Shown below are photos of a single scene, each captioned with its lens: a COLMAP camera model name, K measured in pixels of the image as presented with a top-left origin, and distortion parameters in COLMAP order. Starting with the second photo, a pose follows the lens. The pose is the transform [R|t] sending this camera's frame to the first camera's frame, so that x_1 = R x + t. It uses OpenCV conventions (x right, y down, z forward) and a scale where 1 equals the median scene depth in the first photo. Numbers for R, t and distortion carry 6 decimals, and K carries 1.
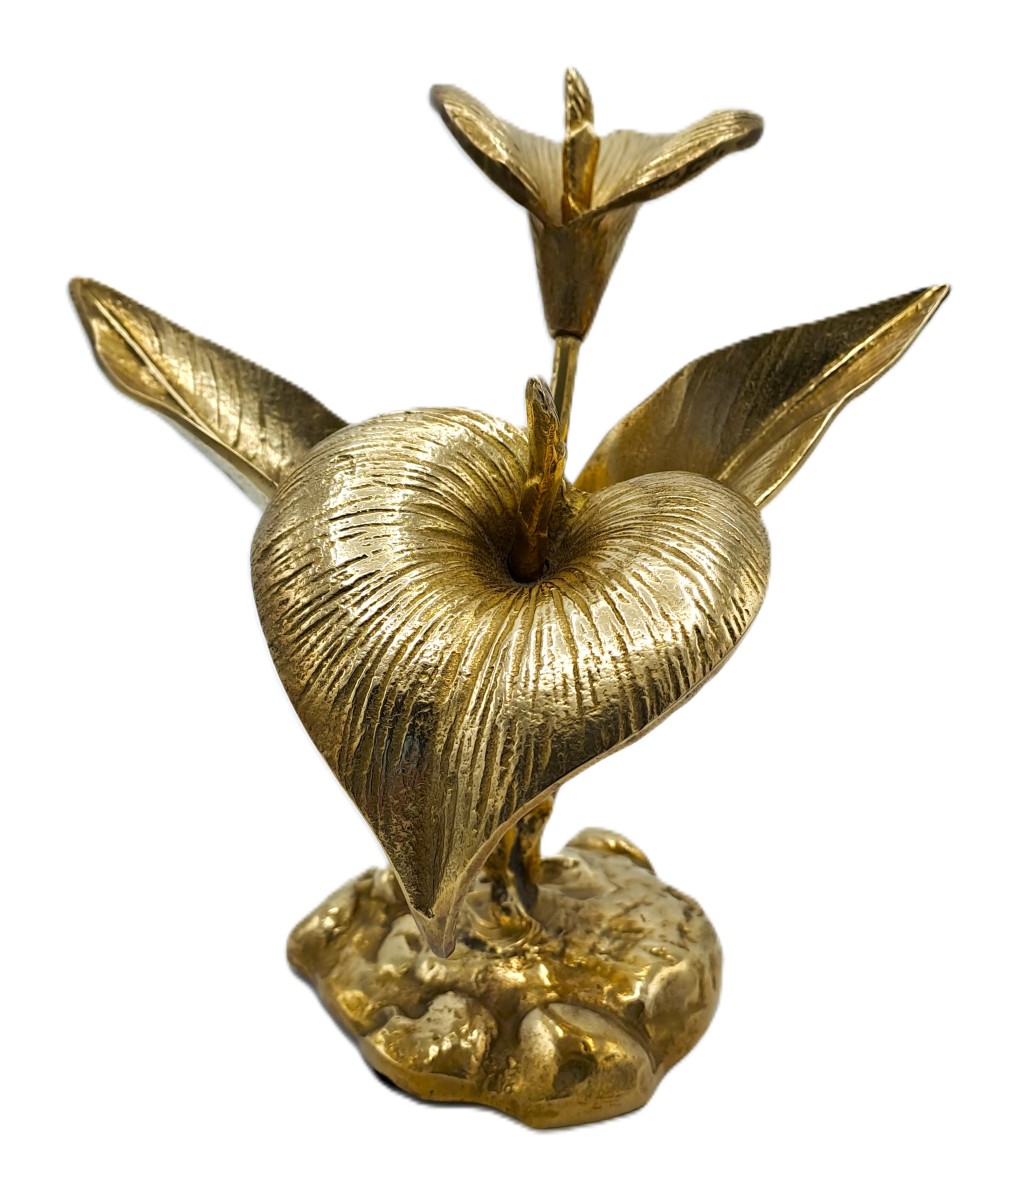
lens RADIAL K [[1279.9, 0, 478.5], [0, 1279.9, 514.2], [0, 0, 1]] dist [0.095133, 0.019304]
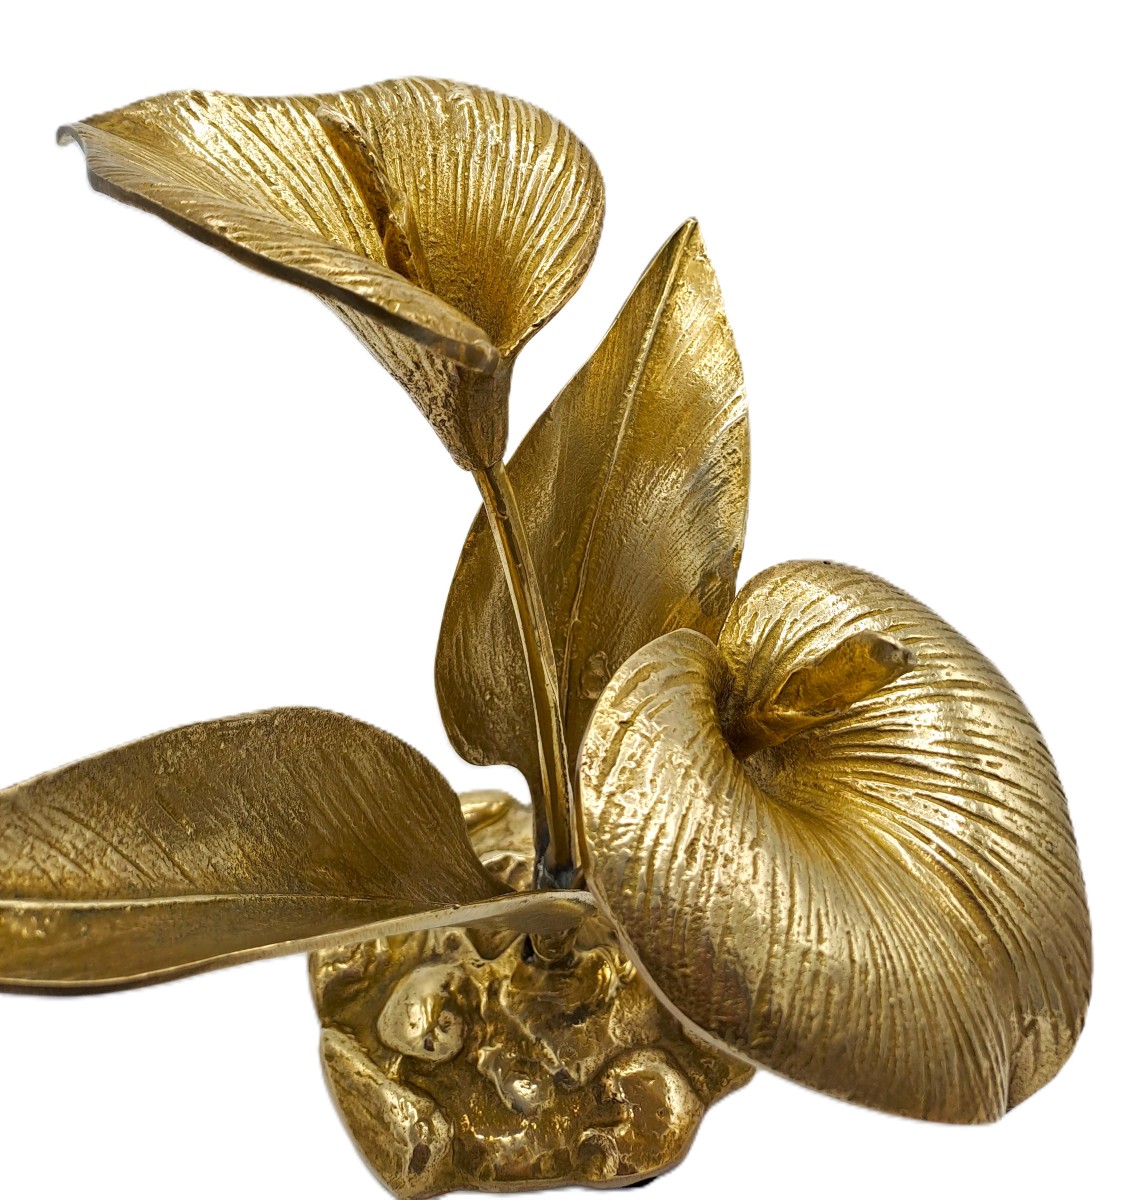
lens RADIAL K [[1205.6, 0, 575.3], [0, 1205.6, 402.9], [0, 0, 1]] dist [0.061798, -0.160674]
pose [[0.465534, -0.530887, 0.708122, -0.561314], [0.211571, 0.843669, 0.493417, -0.707329], [-0.859370, -0.079884, 0.505077, 0.783983]]
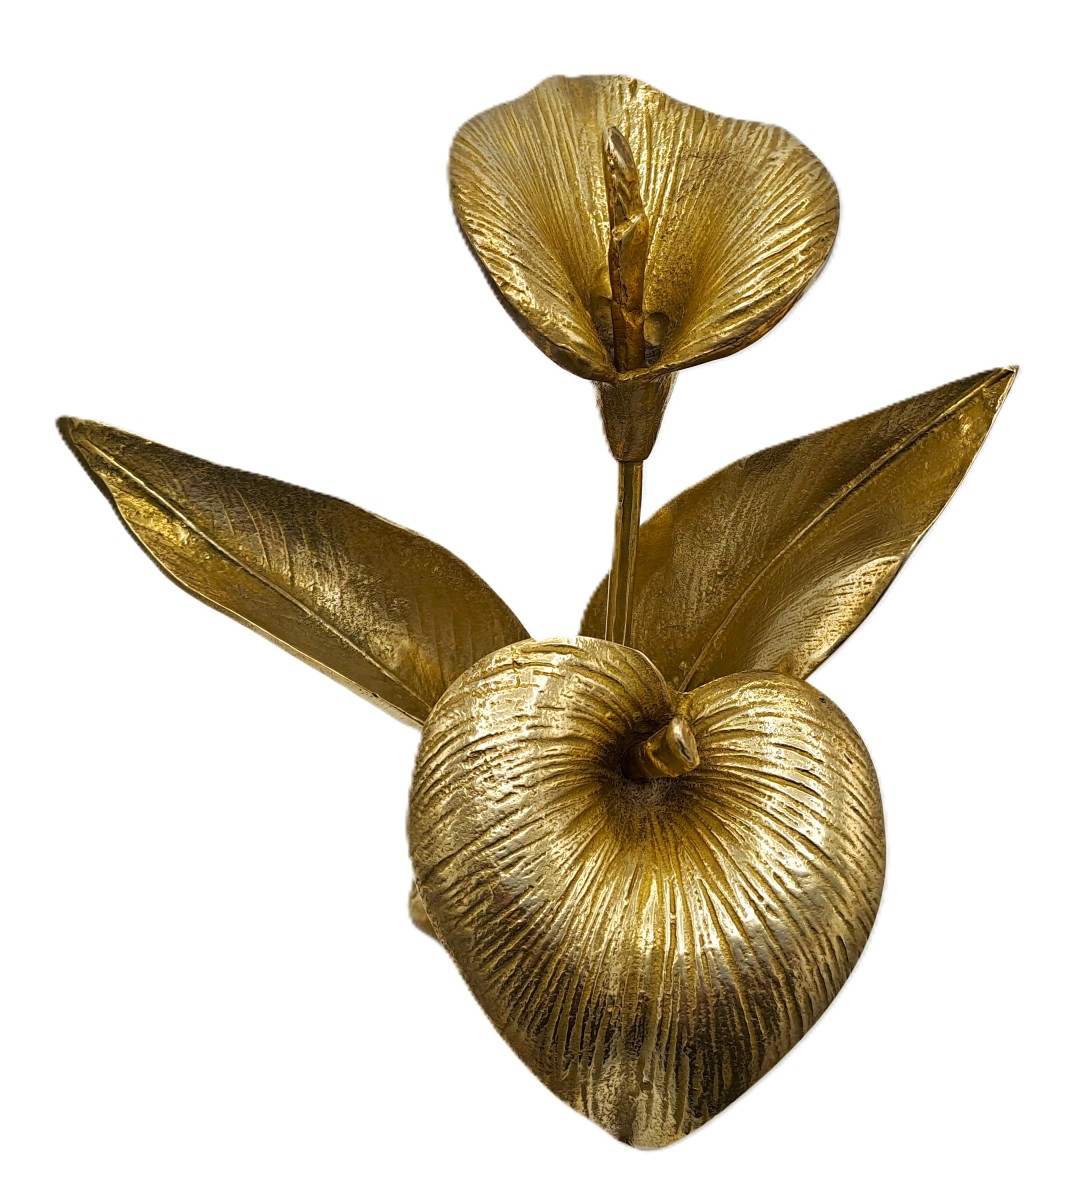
lens RADIAL K [[1327.9, 0, 524.8], [0, 1327.9, 602.3], [0, 0, 1]] dist [0.091085, -0.007476]
pose [[0.981037, -0.165078, 0.101564, -0.170561], [0.086909, 0.843048, 0.530771, -0.784386], [-0.173242, -0.511879, 0.841408, 0.167859]]
